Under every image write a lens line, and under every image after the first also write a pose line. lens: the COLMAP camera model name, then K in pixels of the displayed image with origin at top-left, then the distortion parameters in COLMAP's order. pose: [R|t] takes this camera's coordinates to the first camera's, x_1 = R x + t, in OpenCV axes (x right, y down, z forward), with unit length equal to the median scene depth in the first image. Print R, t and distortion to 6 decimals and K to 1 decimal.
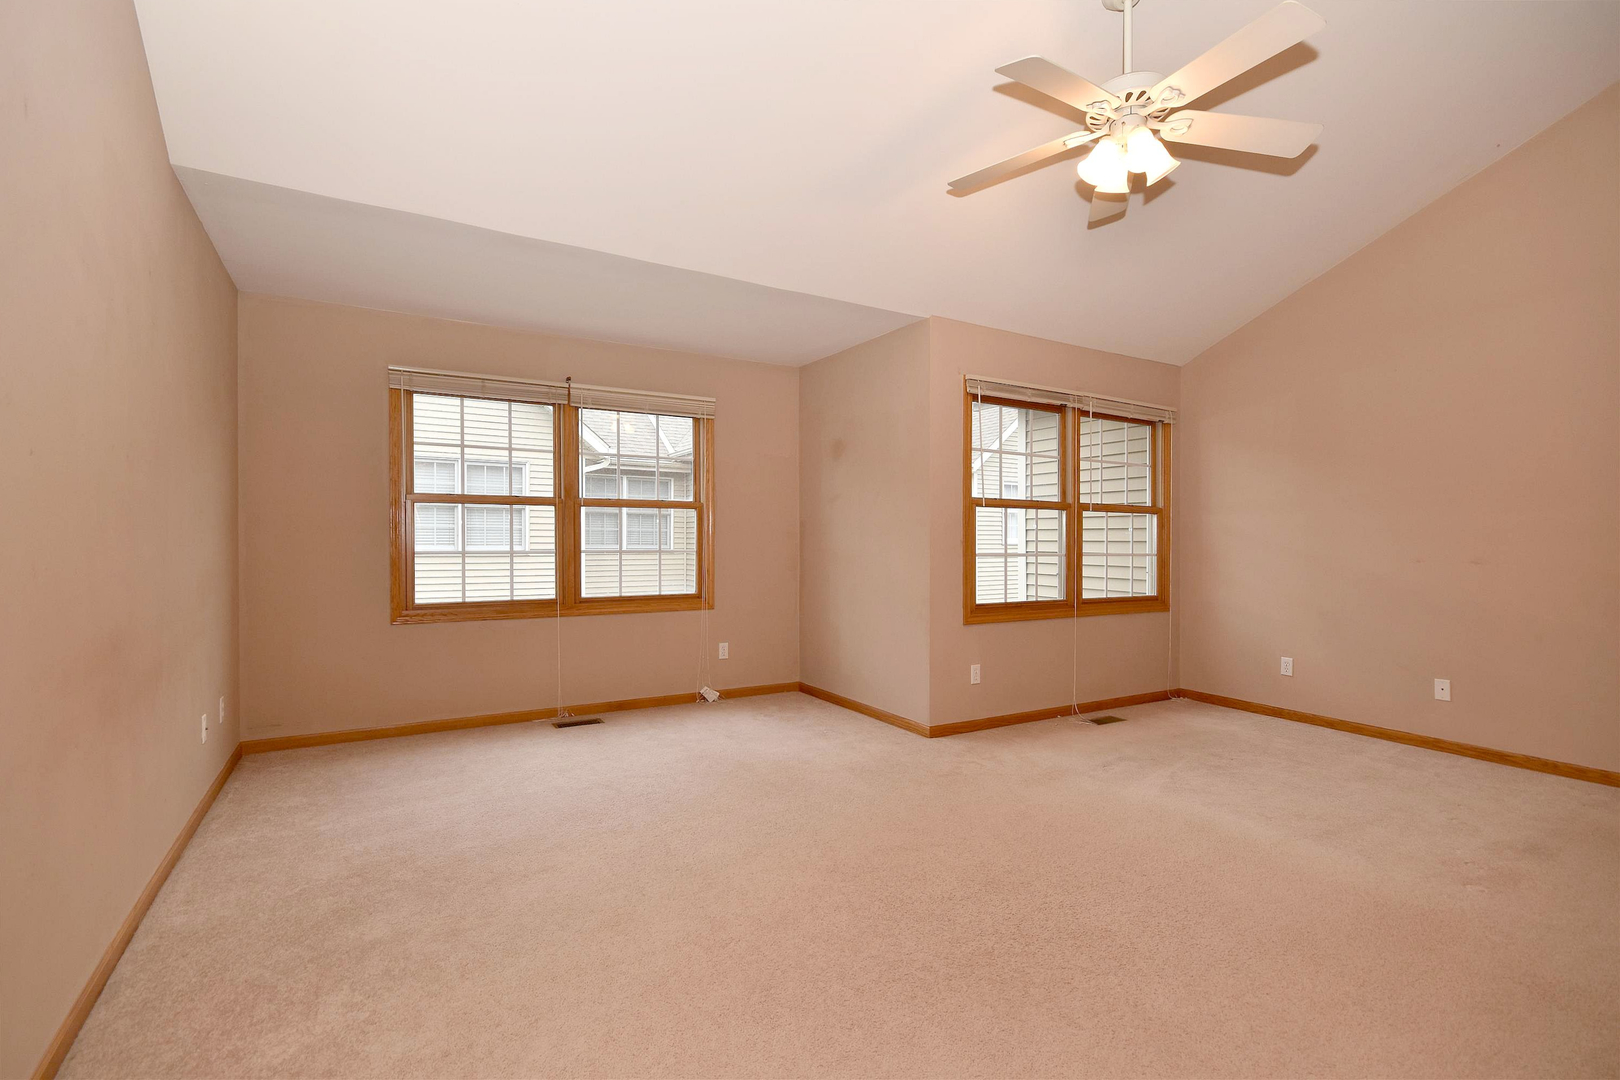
lens RADIAL K [[763.5, 0, 801.7], [0, 763.5, 535.8], [0, 0, 1]] dist [0.009507, -0.001600]
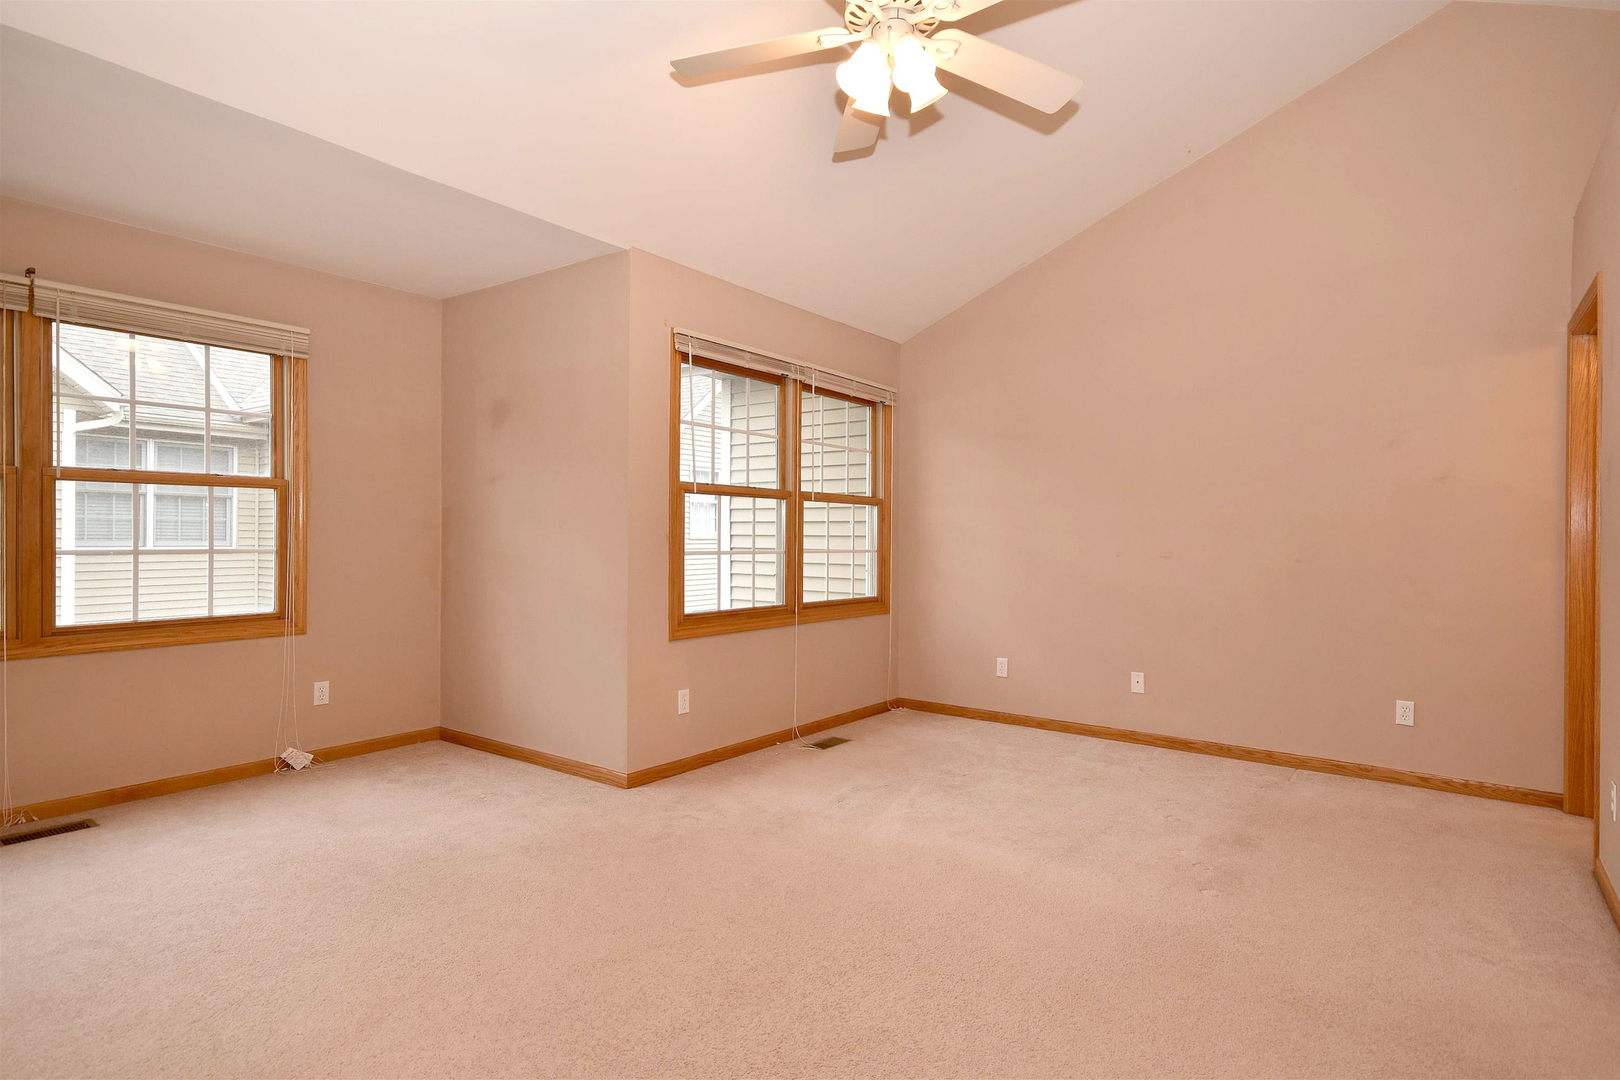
lens RADIAL K [[865.5, 0, 822.0], [0, 865.5, 526.4], [0, 0, 1]] dist [0.009890, 0.003893]
pose [[0.911343, 0.004835, 0.411618, -0.015971], [-0.003737, 0.999987, -0.003472, -0.000410], [-0.411630, 0.001626, 0.911350, 0.109353]]
